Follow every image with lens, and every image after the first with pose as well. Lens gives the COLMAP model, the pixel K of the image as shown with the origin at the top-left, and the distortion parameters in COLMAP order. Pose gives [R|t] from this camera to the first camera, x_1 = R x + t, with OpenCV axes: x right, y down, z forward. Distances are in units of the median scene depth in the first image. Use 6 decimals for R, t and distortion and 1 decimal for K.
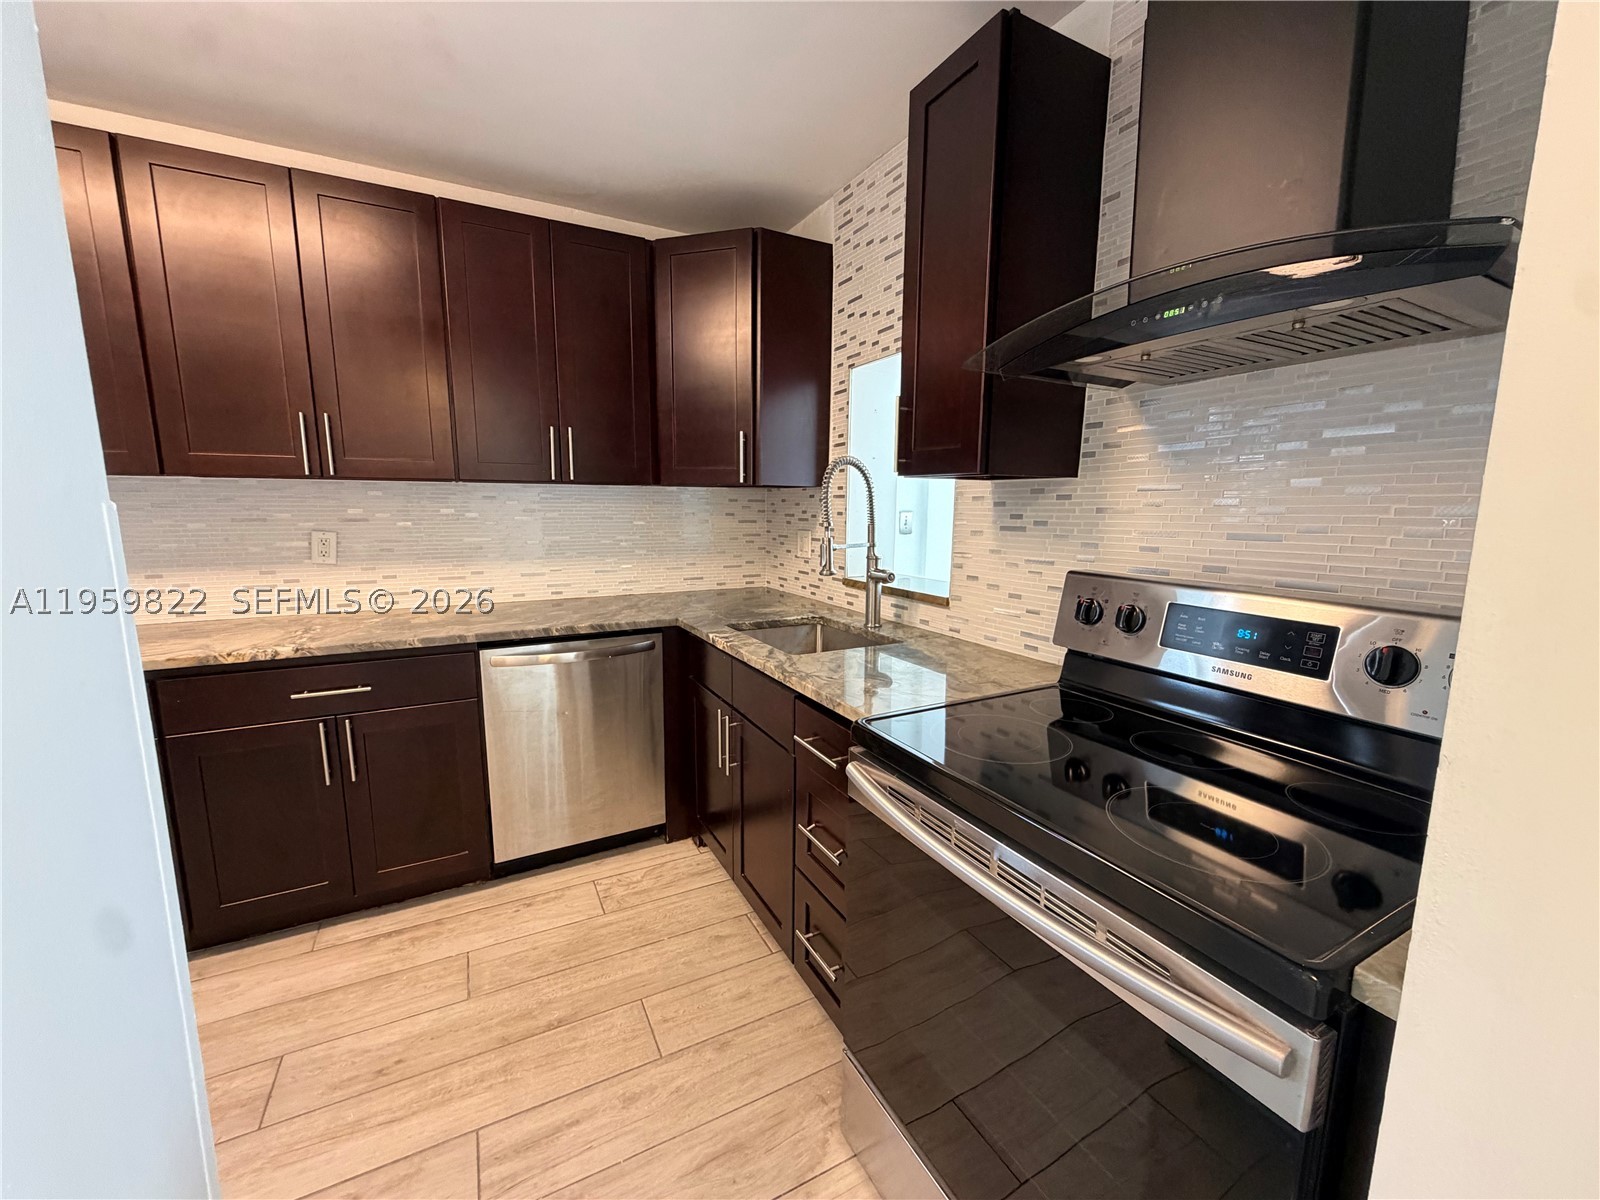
lens RADIAL K [[635.6, 0, 796.6], [0, 635.6, 600.6], [0, 0, 1]] dist [-0.001935, 0.000085]
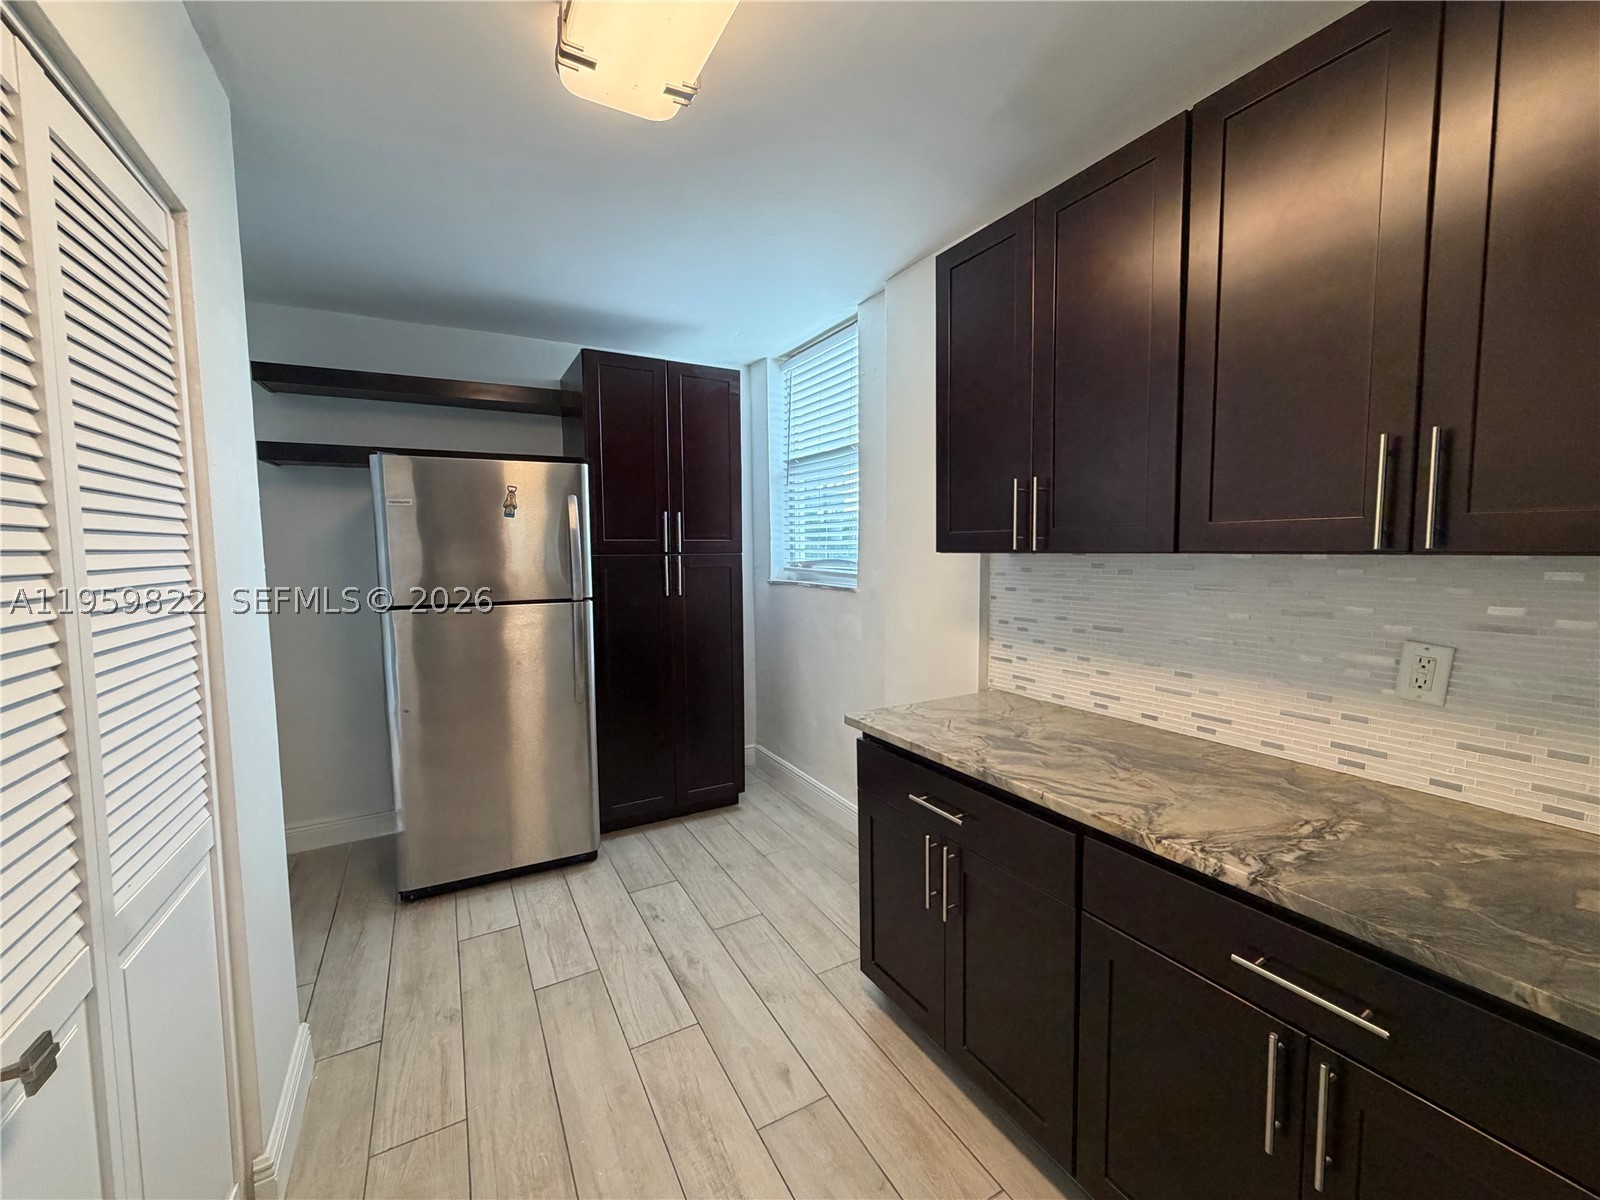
lens RADIAL K [[635.6, 0, 796.9], [0, 635.6, 598.4], [0, 0, 1]] dist [-0.001935, 0.000085]
pose [[0.023575, 0.071880, -0.997135, -0.263091], [-0.141166, 0.987658, 0.067859, -0.132441], [0.989705, 0.139161, 0.033431, 0.535395]]
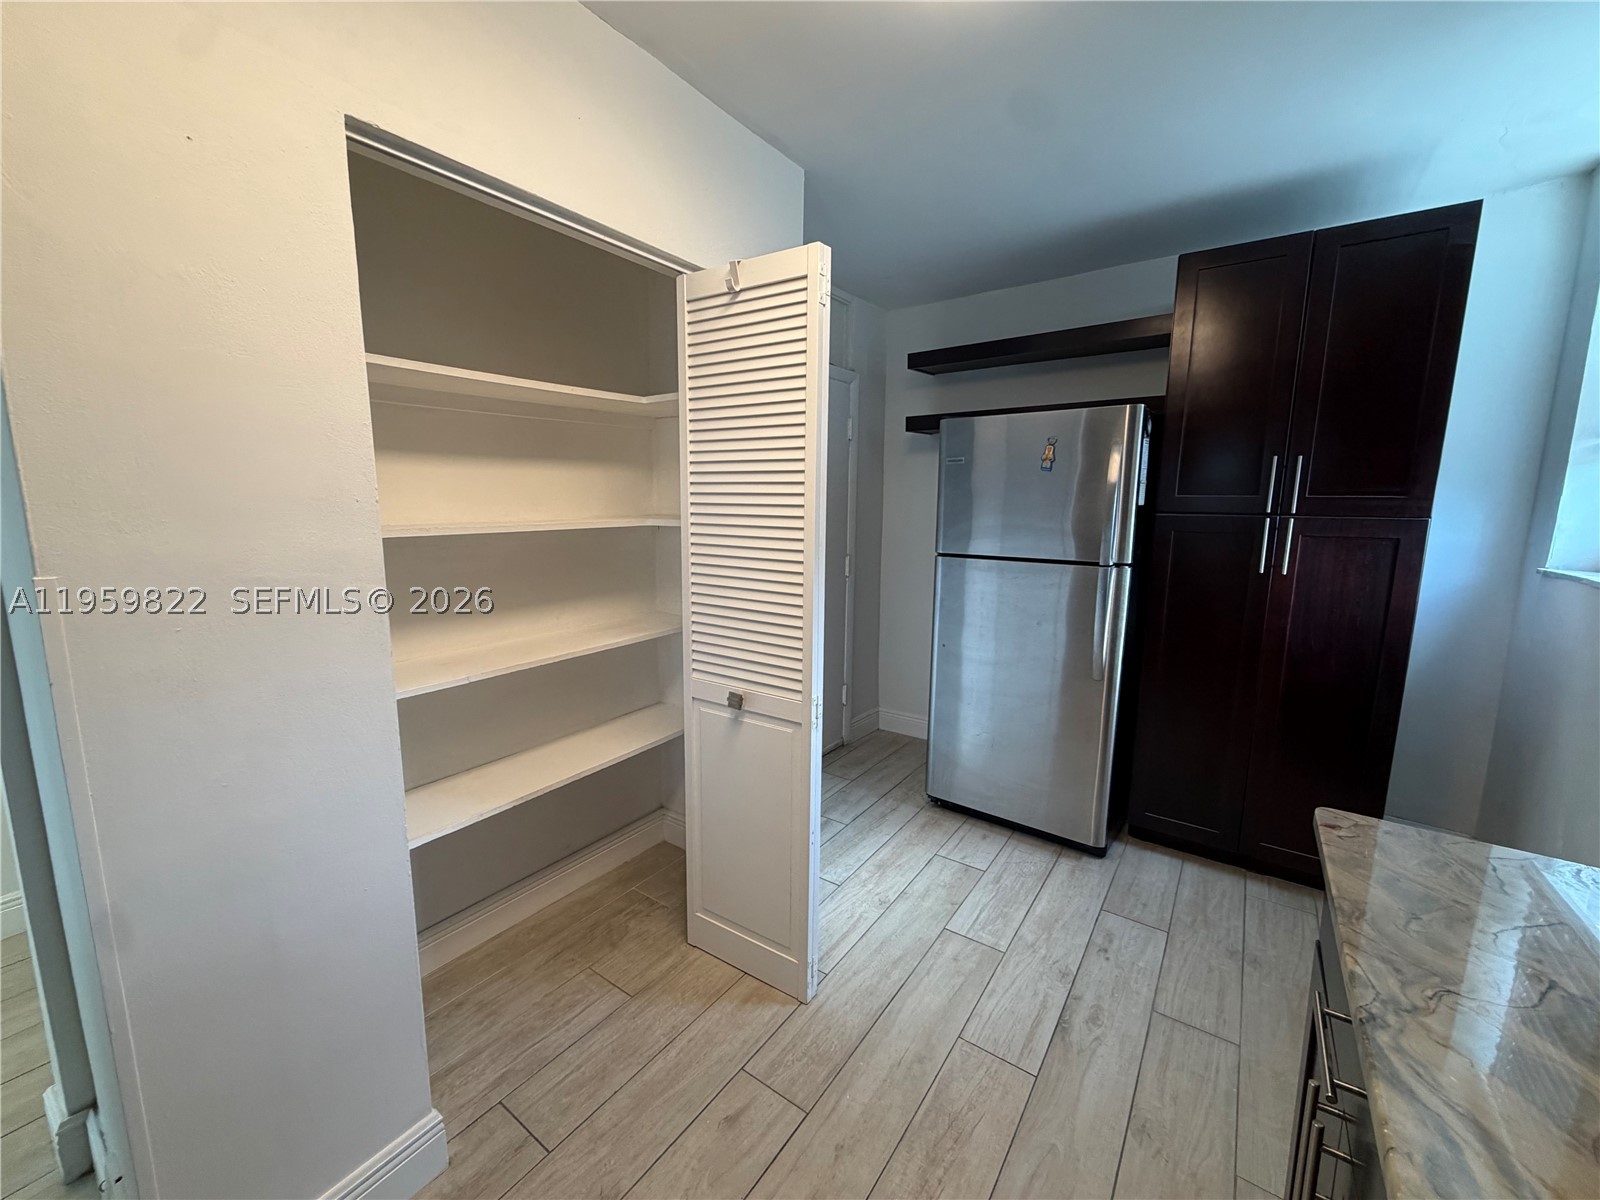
lens RADIAL K [[635.6, 0, 798.1], [0, 635.6, 602.5], [0, 0, 1]] dist [-0.001935, 0.000085]
pose [[-0.893544, 0.052599, -0.445883, -0.589115], [-0.085277, 0.955153, 0.283568, -0.190769], [0.440802, 0.291404, -0.848986, 0.893643]]
